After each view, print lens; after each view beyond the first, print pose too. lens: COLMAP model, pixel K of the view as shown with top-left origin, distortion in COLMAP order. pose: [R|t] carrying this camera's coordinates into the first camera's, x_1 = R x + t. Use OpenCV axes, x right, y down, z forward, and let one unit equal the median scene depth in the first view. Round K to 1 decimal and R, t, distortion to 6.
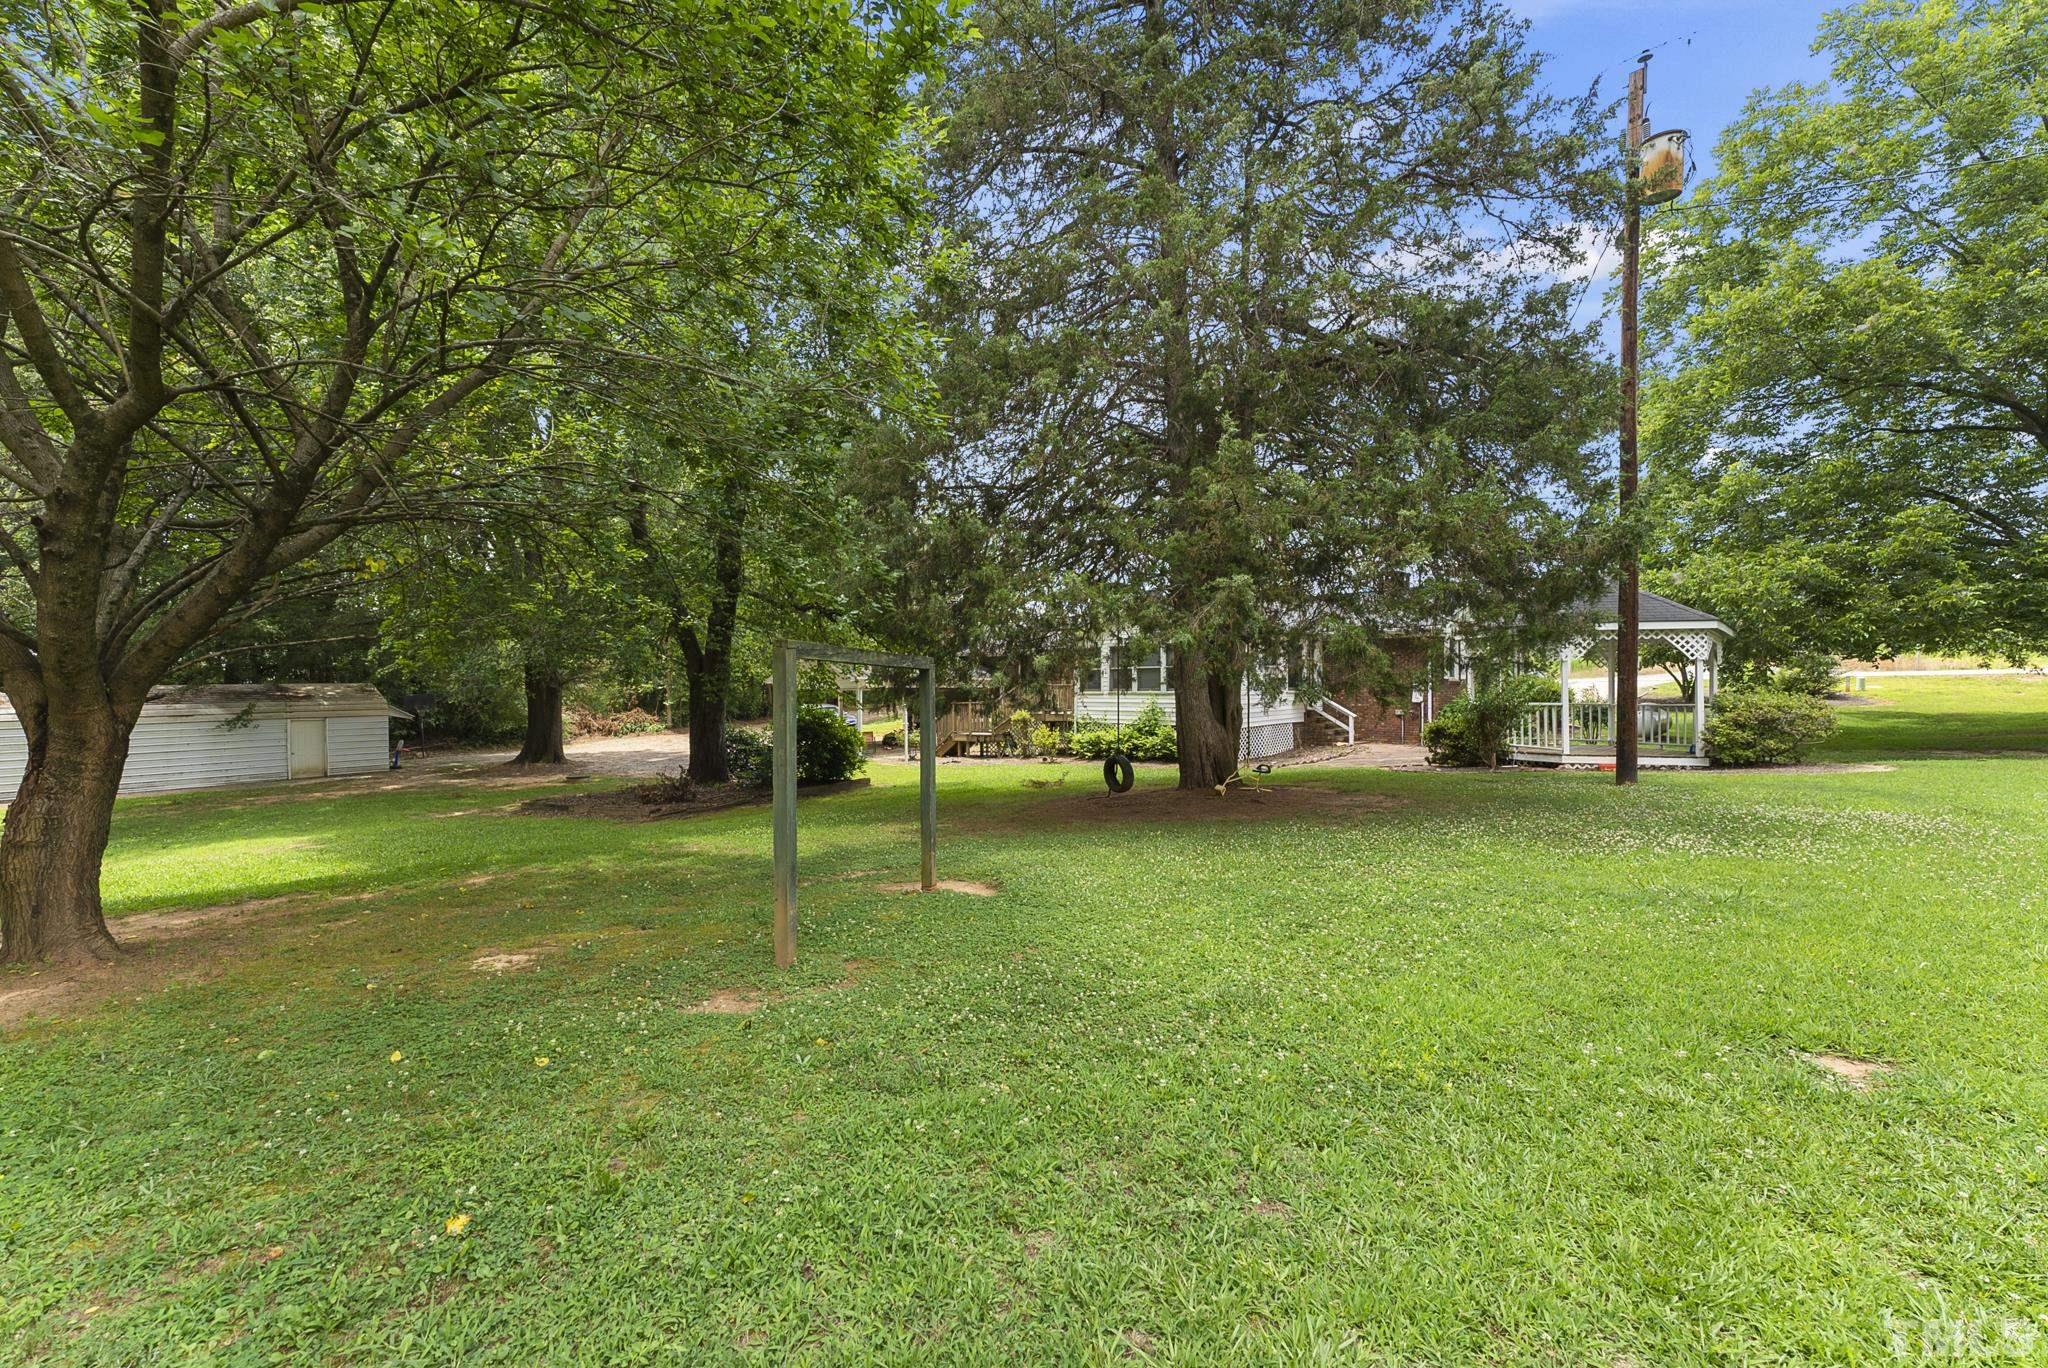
lens RADIAL K [[814.5, 0, 1026.8], [0, 814.5, 694.8], [0, 0, 1]] dist [0.001211, -0.000387]
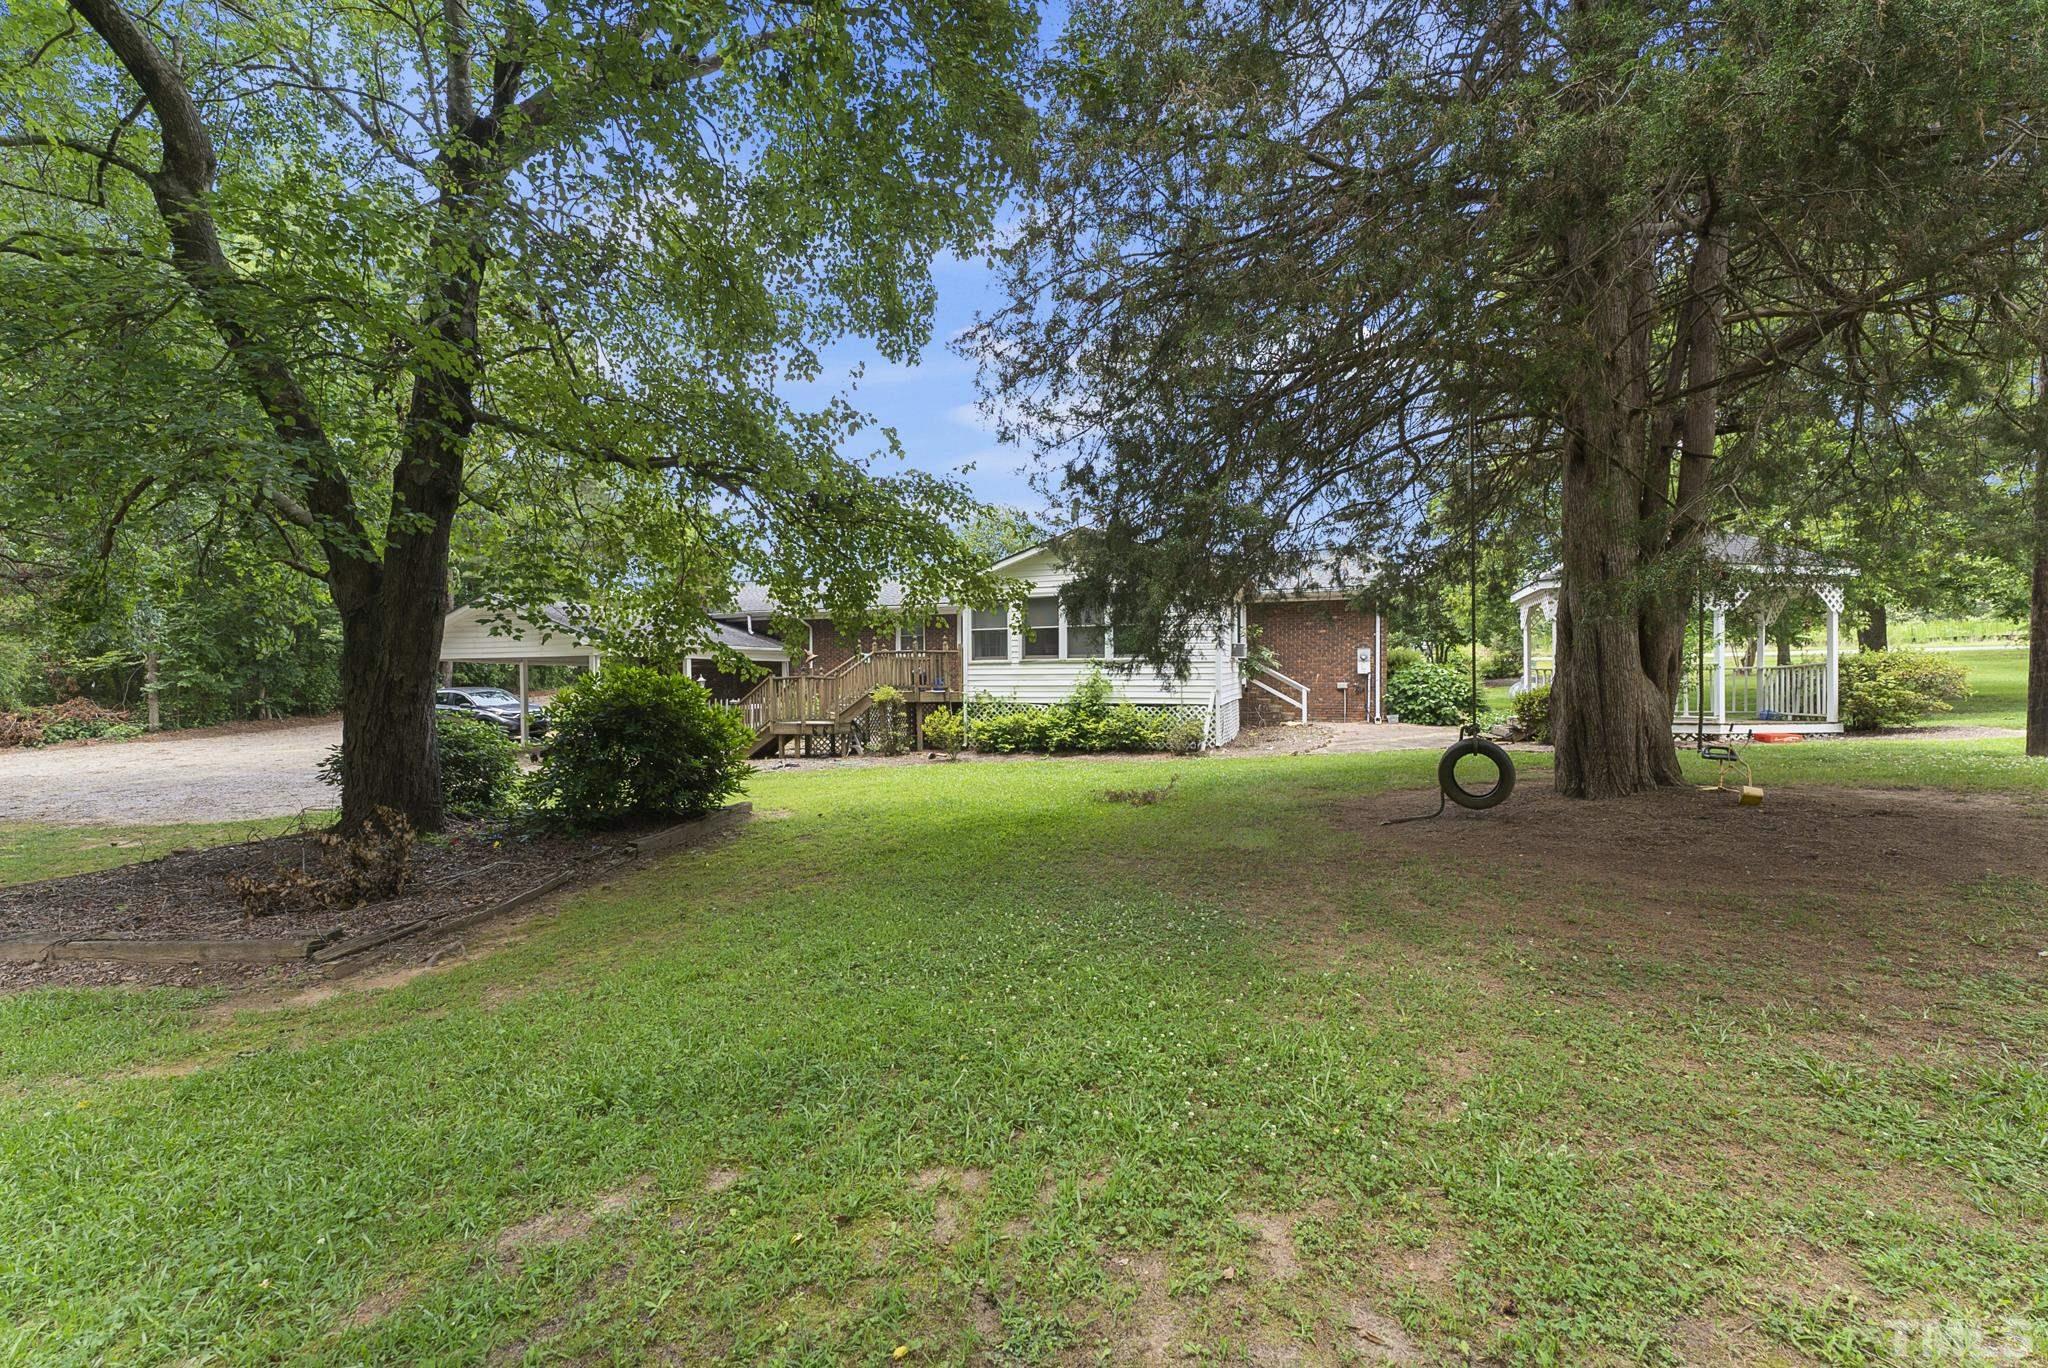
lens RADIAL K [[814.5, 0, 1020.4], [0, 814.5, 689.4], [0, 0, 1]] dist [0.001211, -0.000387]
pose [[0.907261, -0.005148, 0.420537, -0.214243], [0.004208, 0.999986, 0.003163, 0.021227], [-0.420548, -0.001100, 0.907270, 0.359254]]
